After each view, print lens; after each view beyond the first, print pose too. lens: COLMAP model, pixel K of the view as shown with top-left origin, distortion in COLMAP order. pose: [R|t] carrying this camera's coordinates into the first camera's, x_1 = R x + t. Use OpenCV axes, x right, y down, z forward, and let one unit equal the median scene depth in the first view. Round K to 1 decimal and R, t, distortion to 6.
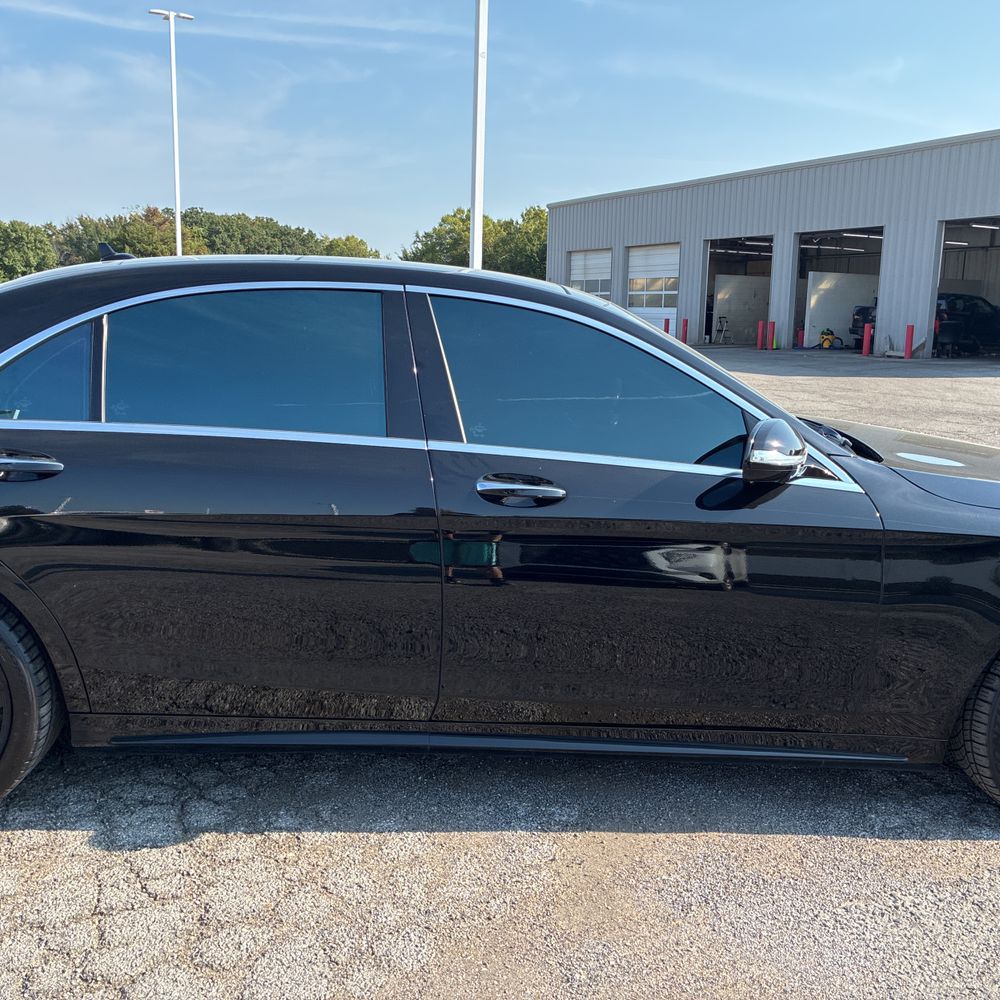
lens RADIAL K [[1013.3, 0, 514.1], [0, 1013.3, 501.6], [0, 0, 1]] dist [0.011349, 0.022027]
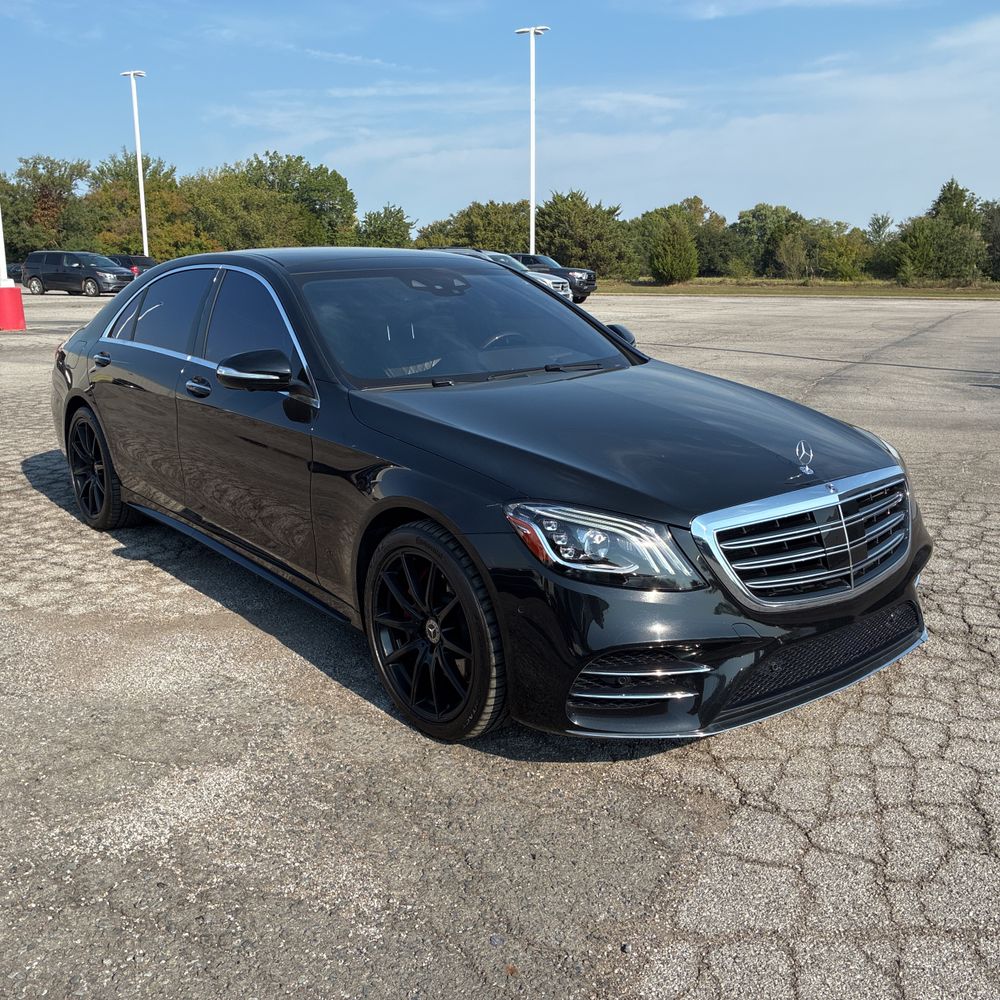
lens RADIAL K [[1013.3, 0, 490.4], [0, 1013.3, 498.6], [0, 0, 1]] dist [0.022934, -0.000062]
pose [[0.565690, 0.147508, -0.811318, 0.123962], [-0.138223, 0.986912, 0.083058, -0.002788], [0.812951, 0.065158, 0.578675, 0.032232]]
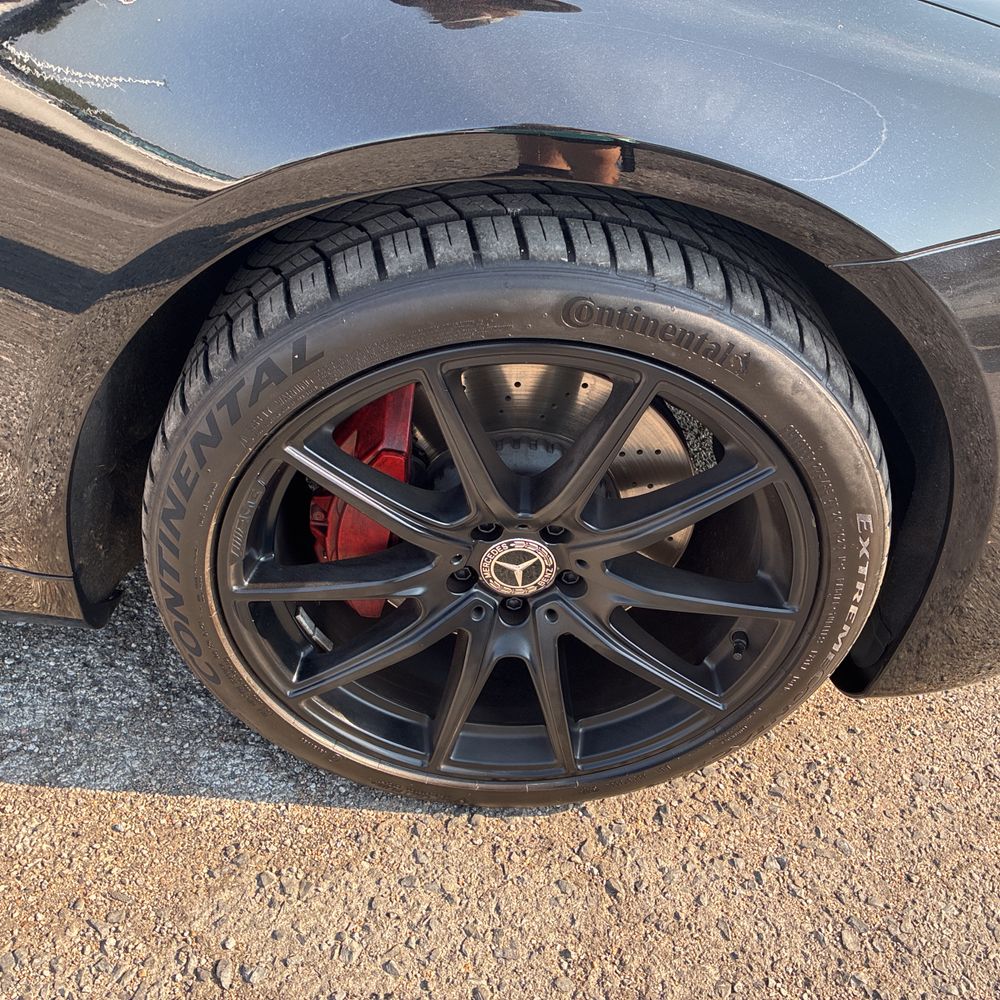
lens RADIAL K [[999.0, 0, 498.6], [0, 999.0, 481.5], [0, 0, 1]] dist [0.044162, -0.037285]
pose [[0.994622, 0.103562, -0.001181, 0.047231], [-0.092135, 0.889968, 0.446619, 0.002918], [0.047304, -0.444108, 0.894723, 0.058079]]
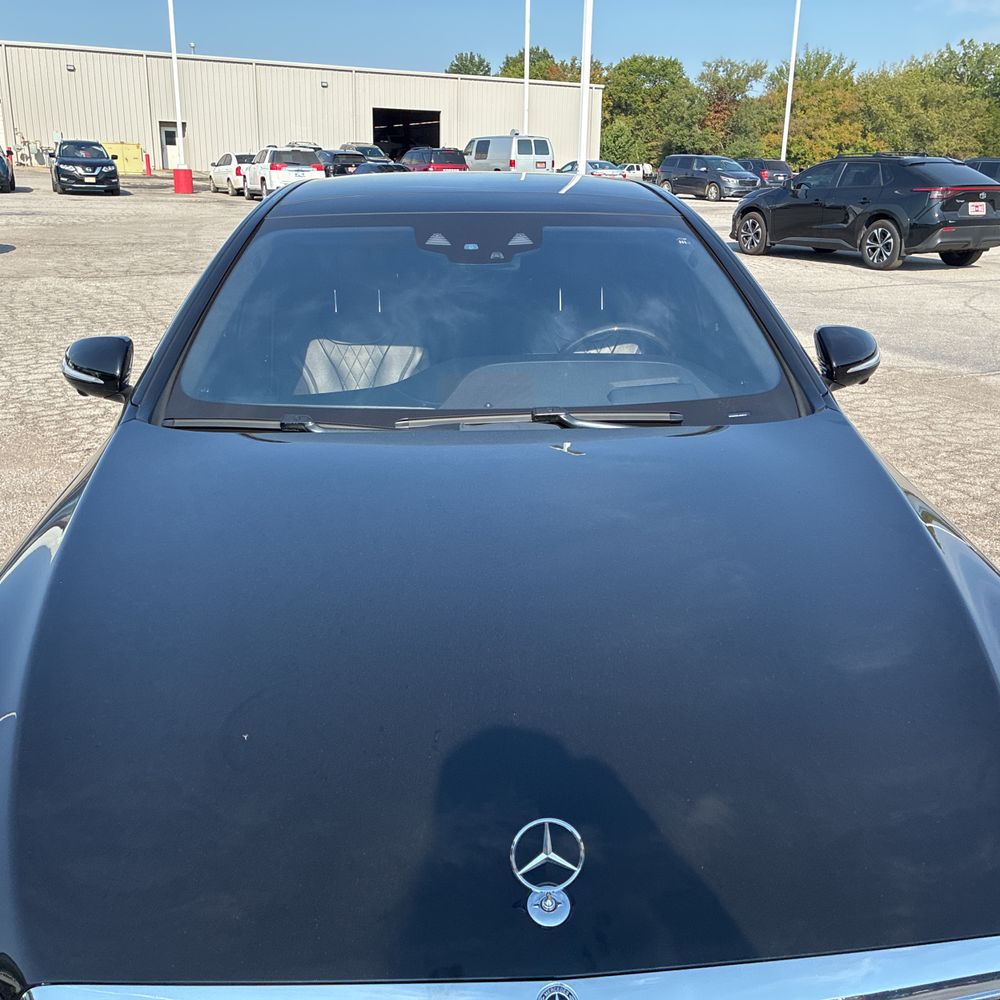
lens RADIAL K [[1008.2, 0, 513.0], [0, 1008.2, 482.8], [0, 0, 1]] dist [0.022265, -0.004272]
pose [[-0.006443, 0.265433, -0.964108, 0.089126], [-0.206590, 0.942975, 0.260996, -0.023045], [0.978406, 0.200856, 0.048760, 0.108491]]
